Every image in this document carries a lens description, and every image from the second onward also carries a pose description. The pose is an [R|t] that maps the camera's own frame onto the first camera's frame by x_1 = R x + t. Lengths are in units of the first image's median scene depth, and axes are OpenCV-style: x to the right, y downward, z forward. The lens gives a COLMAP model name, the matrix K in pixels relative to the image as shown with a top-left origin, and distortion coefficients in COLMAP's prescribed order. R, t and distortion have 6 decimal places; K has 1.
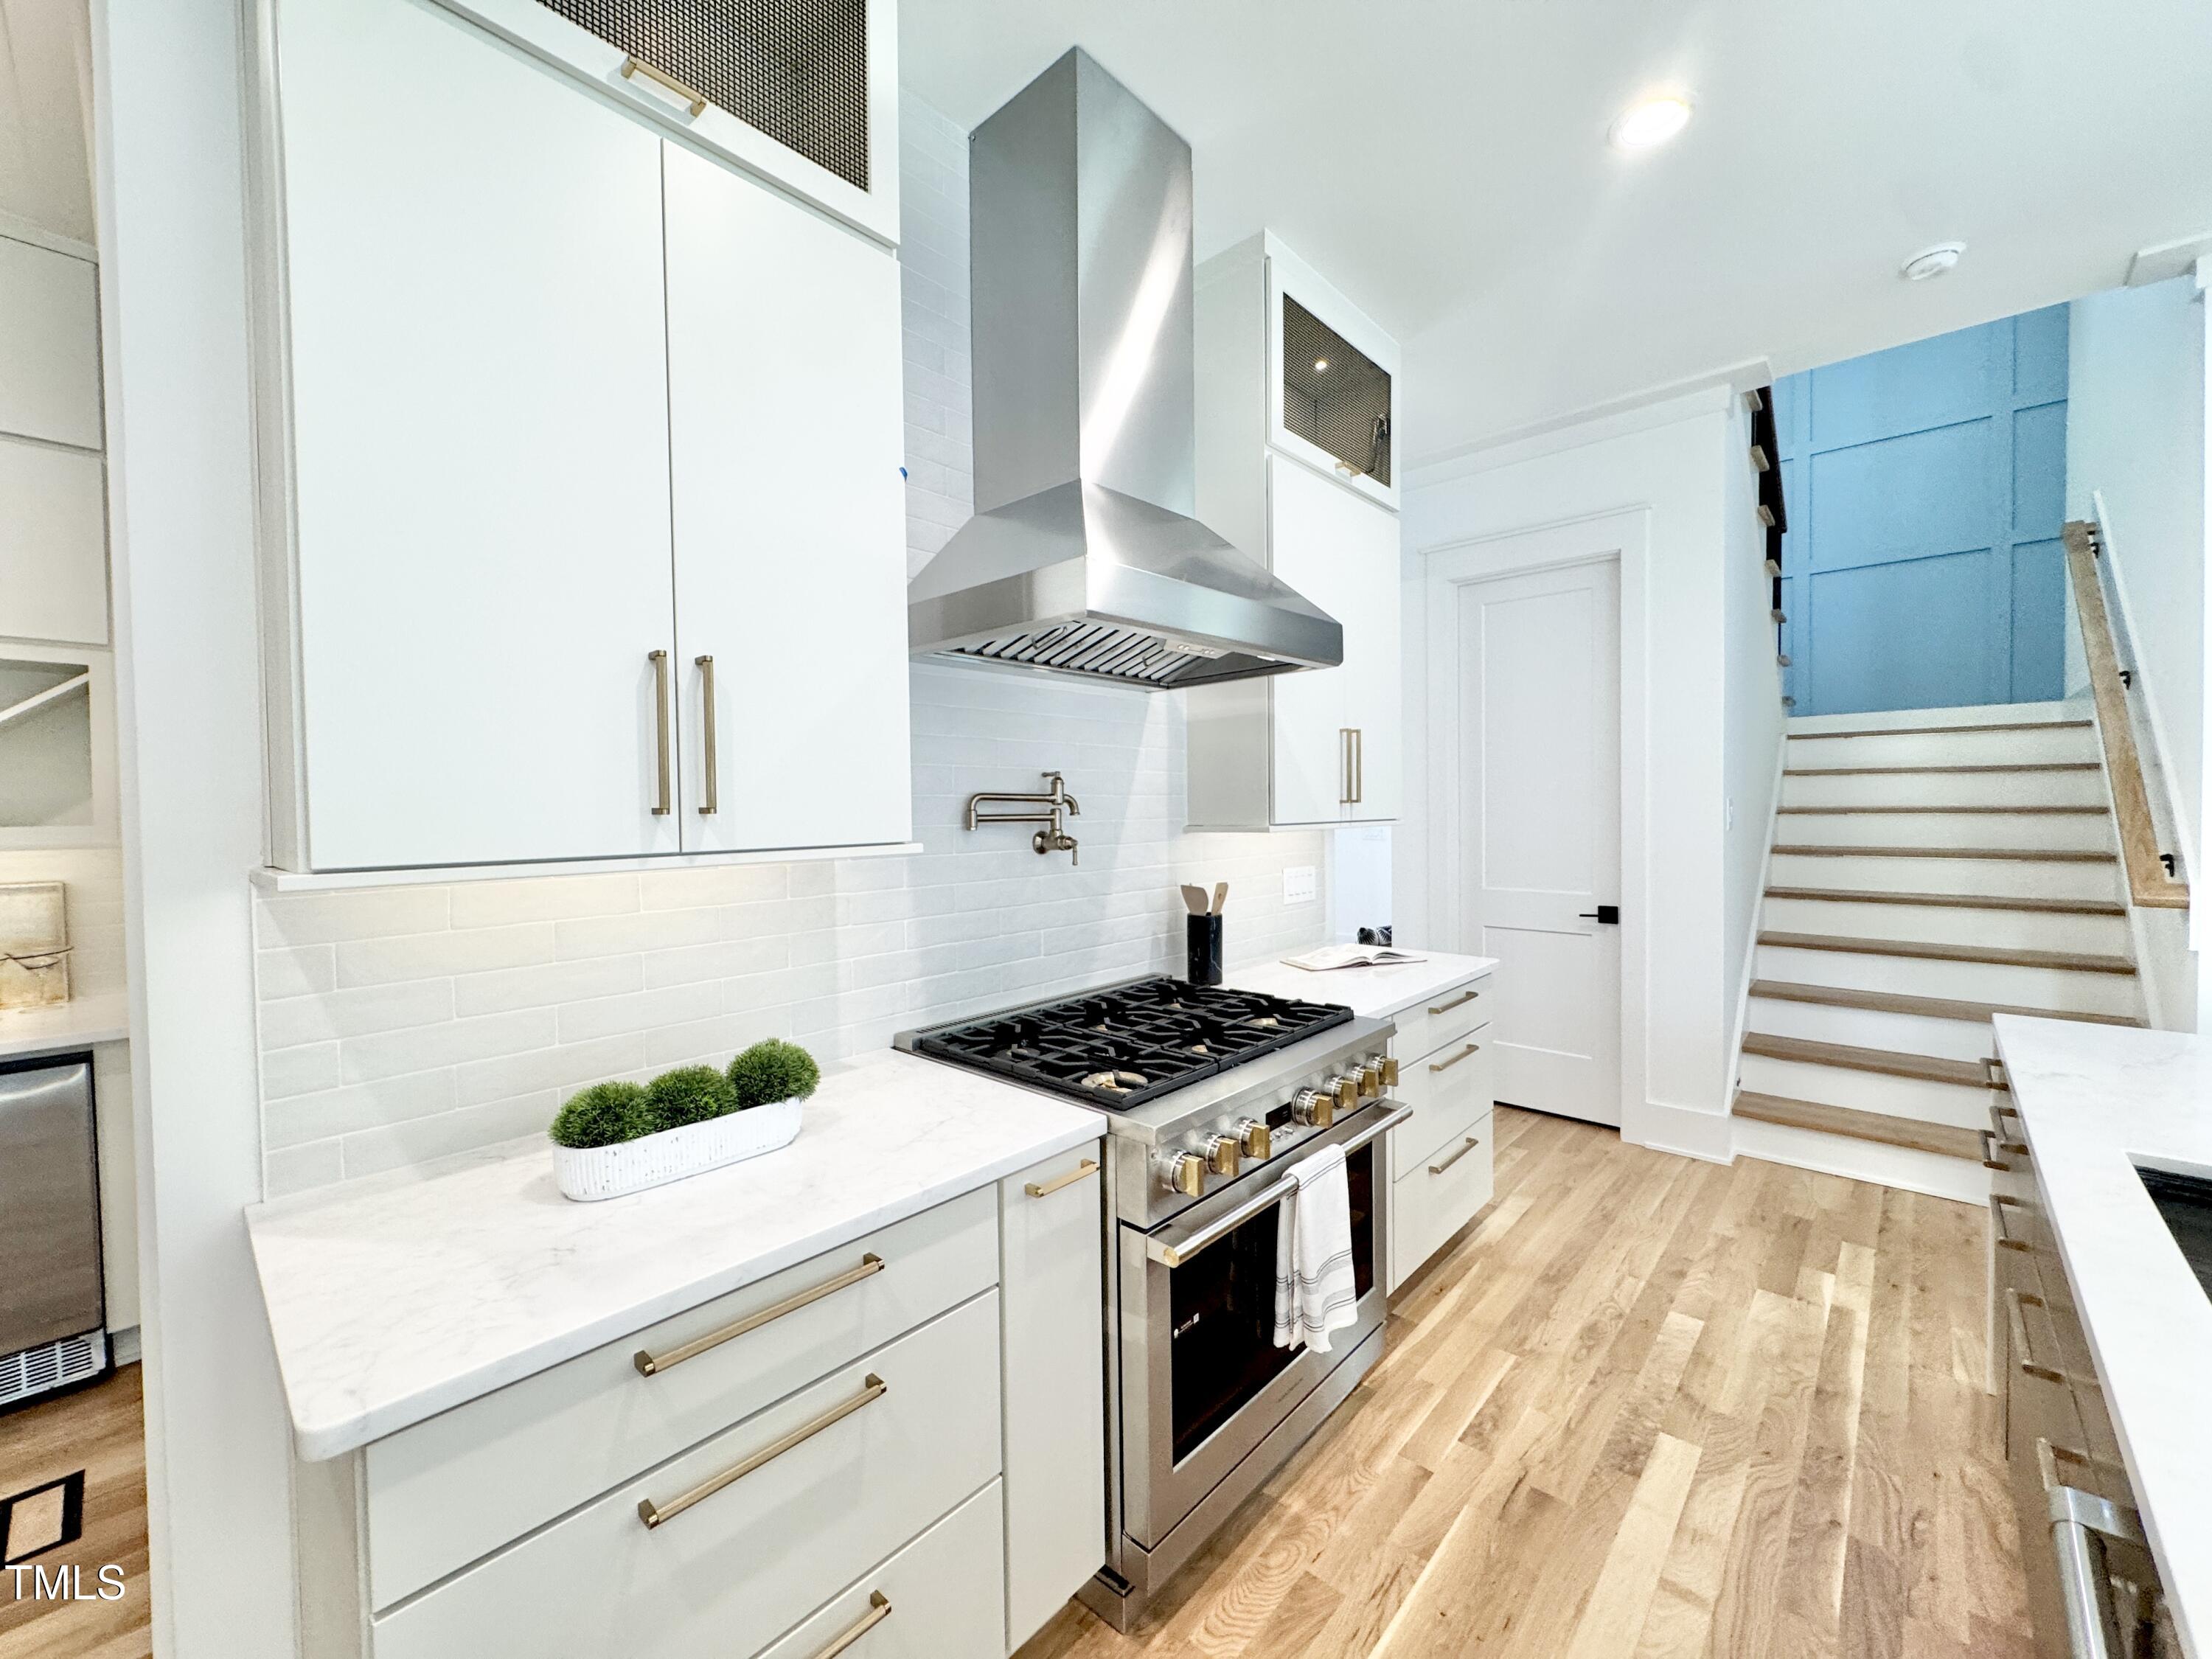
lens RADIAL K [[888.9, 0, 1095.9], [0, 888.9, 839.4], [0, 0, 1]] dist [-0.002054, 0.000668]
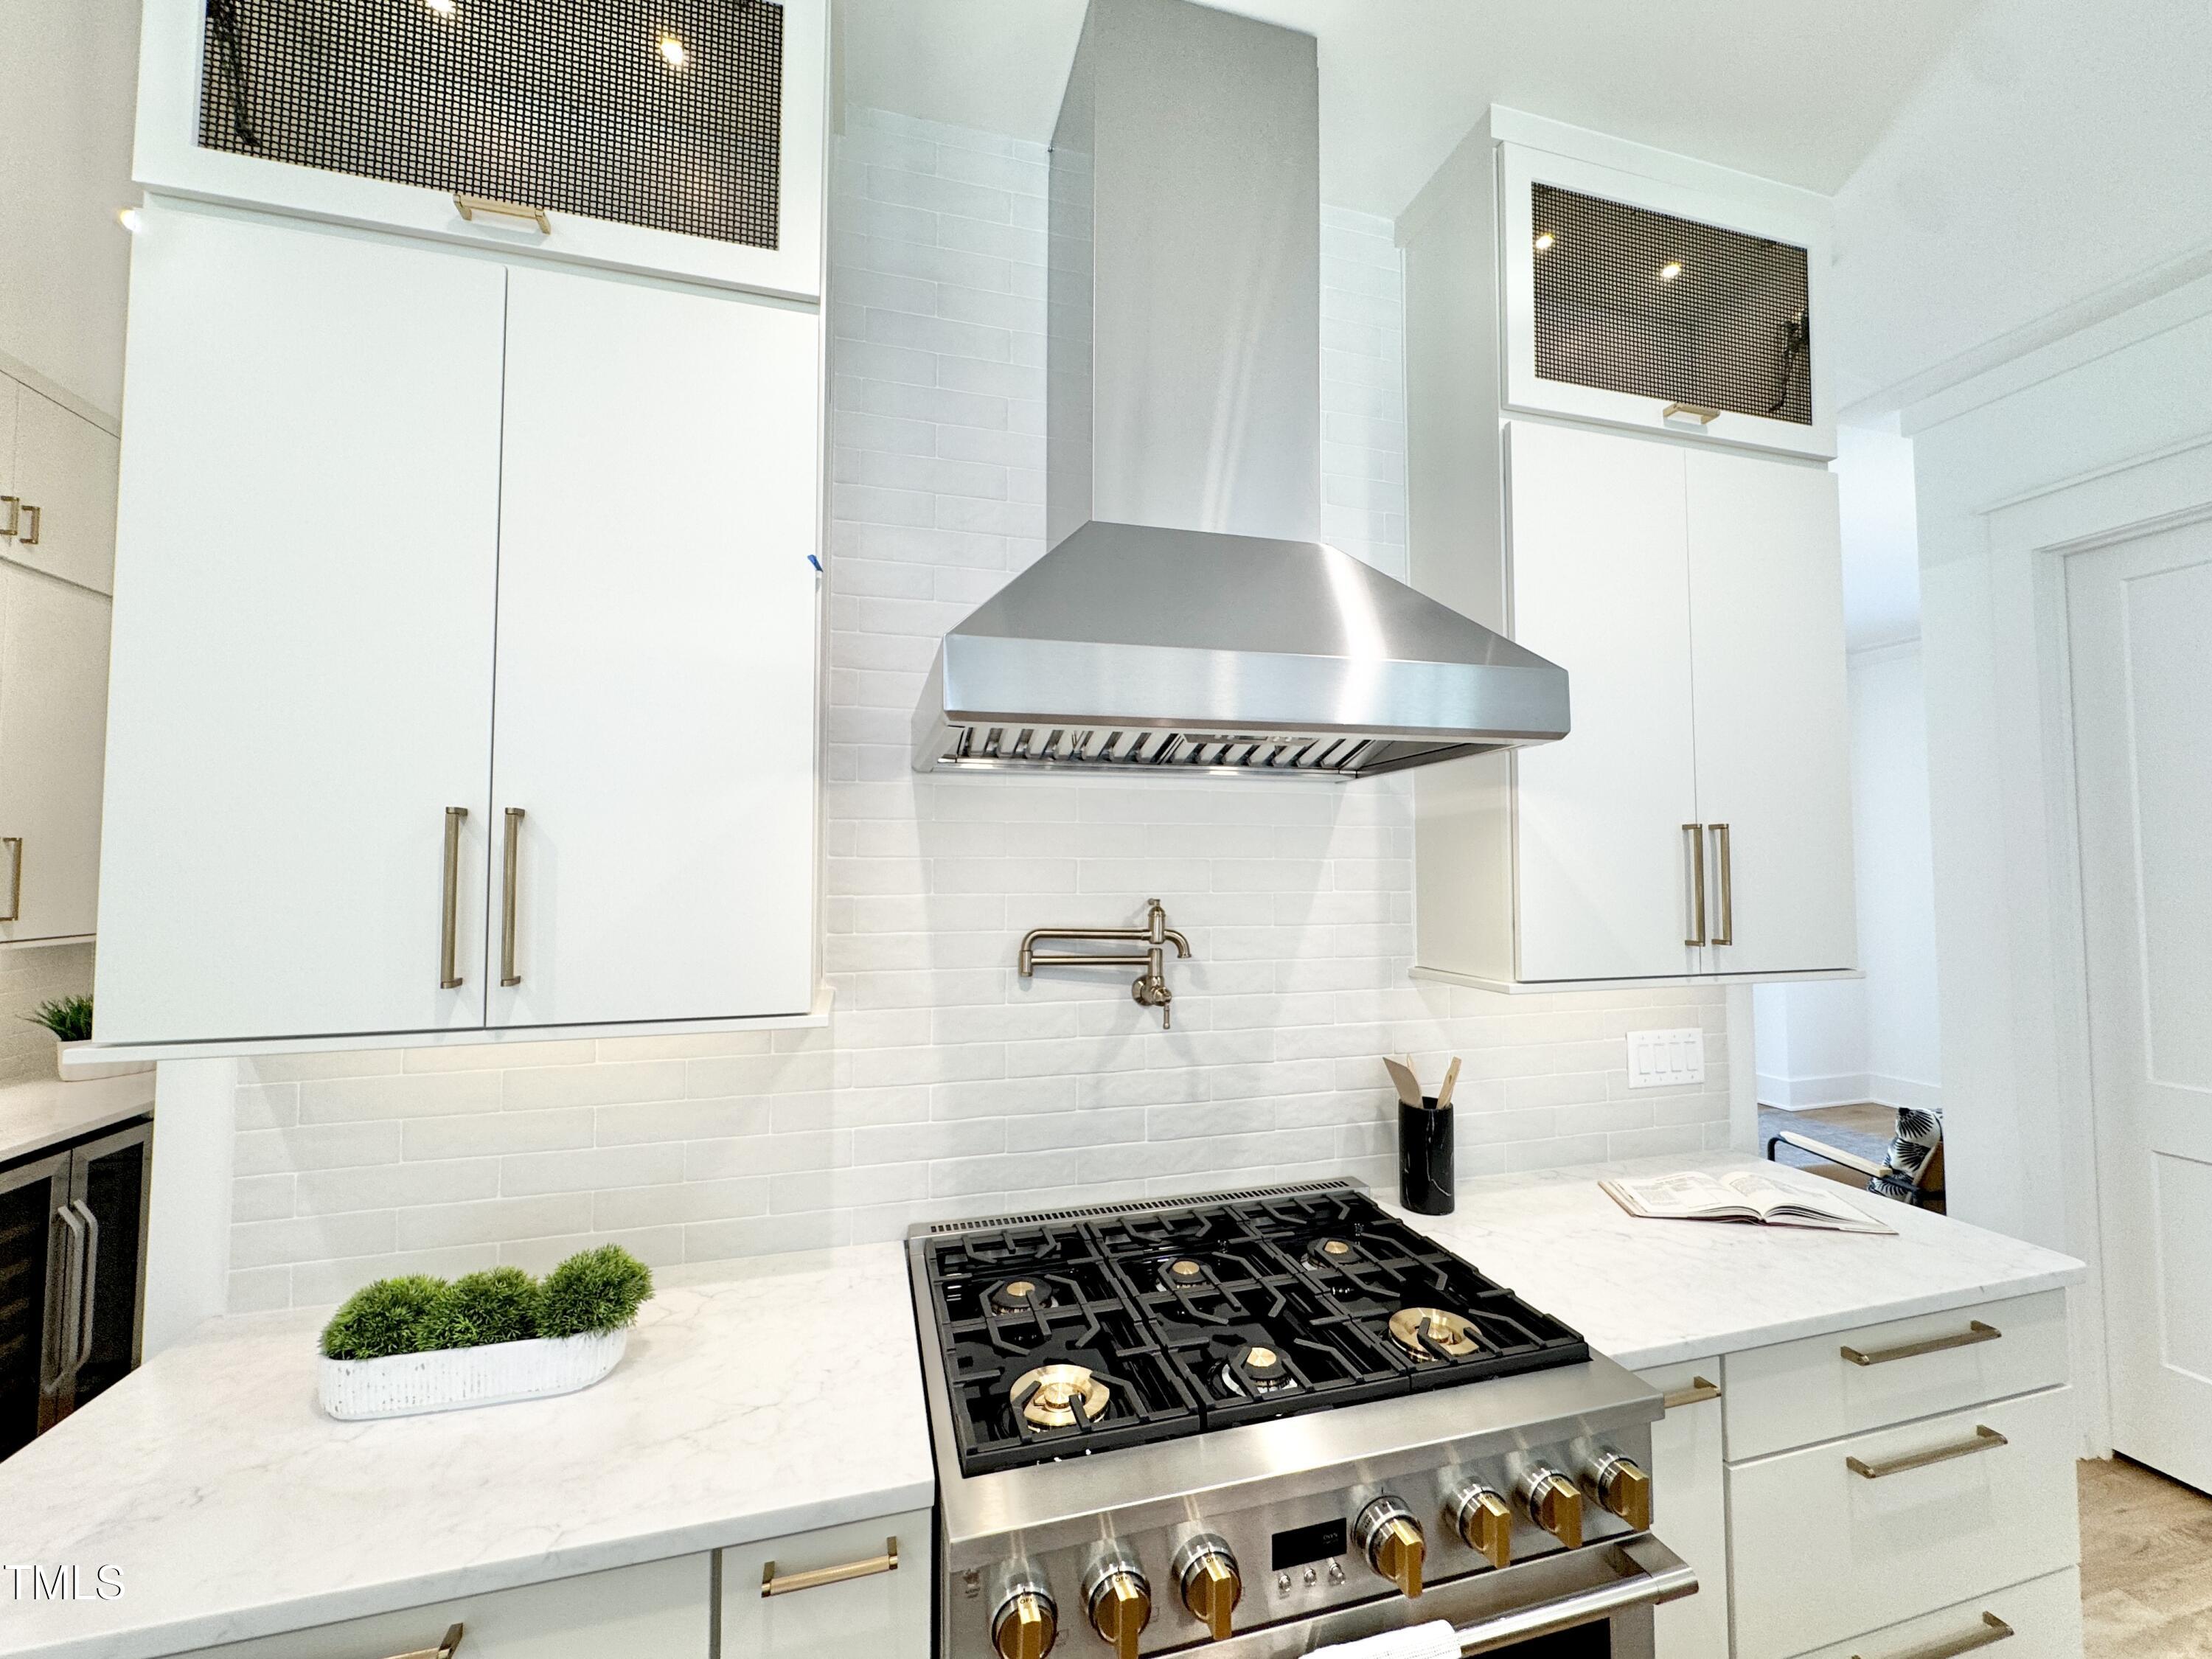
lens RADIAL K [[888.9, 0, 1108.2], [0, 888.9, 834.2], [0, 0, 1]] dist [-0.002054, 0.000668]
pose [[0.851502, -0.006855, -0.524307, 0.320584], [-0.028945, 0.997775, -0.060054, -0.086055], [0.523552, 0.066312, 0.849409, 0.332345]]
